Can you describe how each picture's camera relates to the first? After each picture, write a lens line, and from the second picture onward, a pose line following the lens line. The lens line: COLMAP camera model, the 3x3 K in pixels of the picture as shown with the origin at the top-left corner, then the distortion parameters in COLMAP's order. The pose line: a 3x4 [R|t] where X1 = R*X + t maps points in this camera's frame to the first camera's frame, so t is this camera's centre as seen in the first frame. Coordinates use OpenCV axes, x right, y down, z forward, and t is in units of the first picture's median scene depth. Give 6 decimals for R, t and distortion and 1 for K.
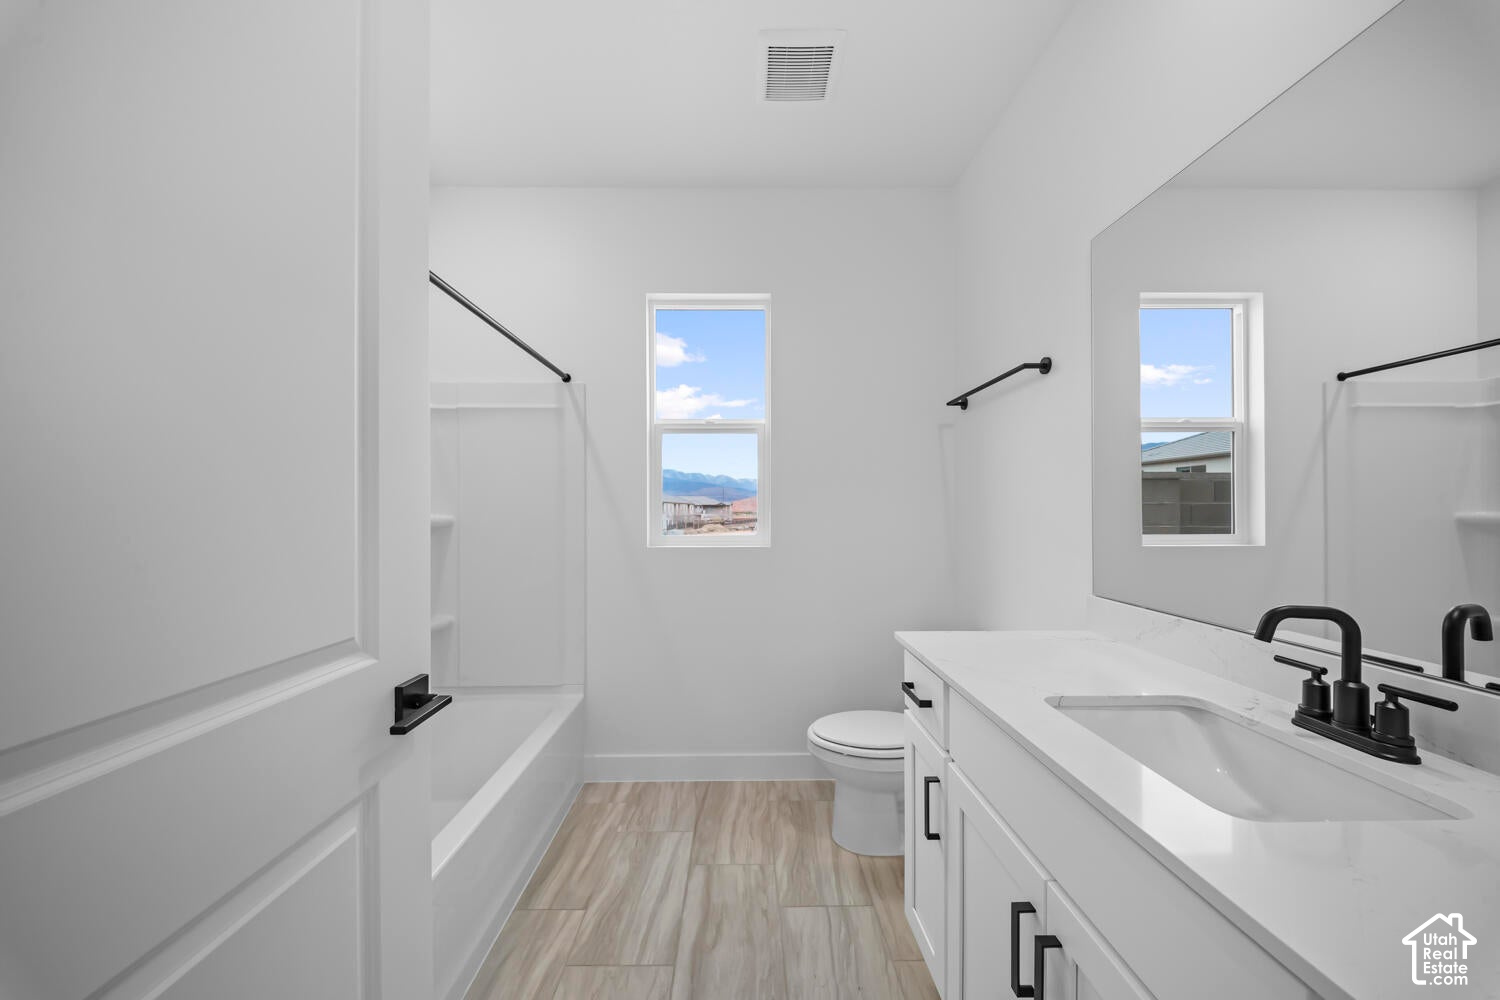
lens RADIAL K [[522.9, 0, 746.2], [0, 522.9, 503.5], [0, 0, 1]] dist [0.001928, -0.002922]
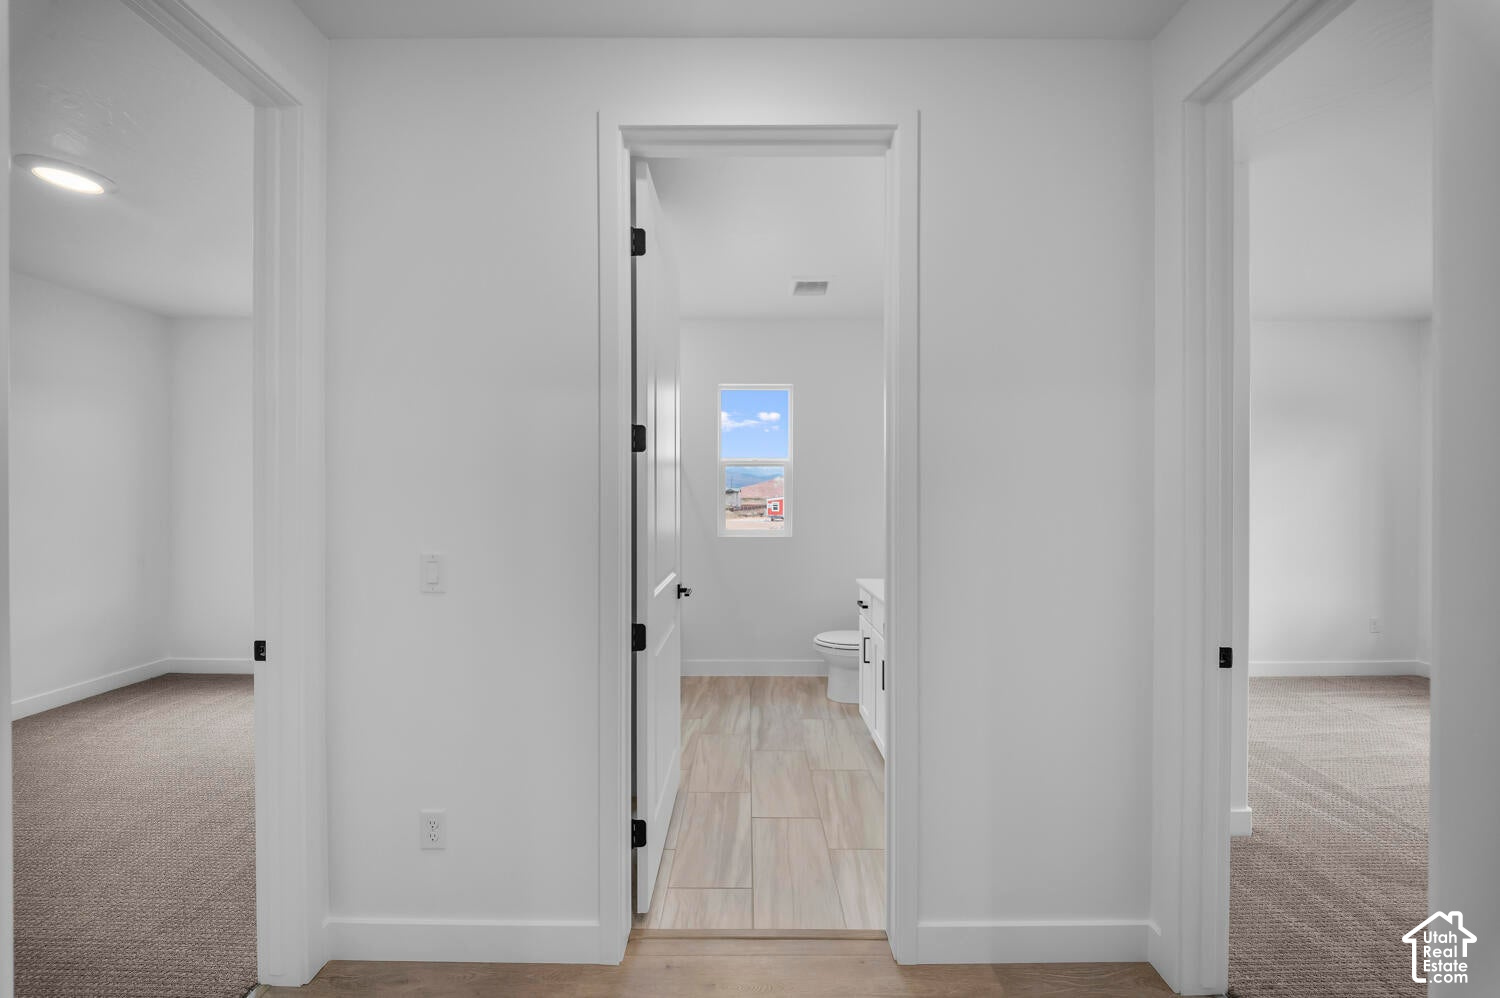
lens RADIAL K [[522.9, 0, 753.6], [0, 522.9, 493.2], [0, 0, 1]] dist [0.001928, -0.002922]
pose [[0.999982, 0.005938, -0.000824, -0.080610], [-0.005931, 0.999954, 0.007545, -0.070841], [0.000869, -0.007540, 0.999971, -0.706260]]
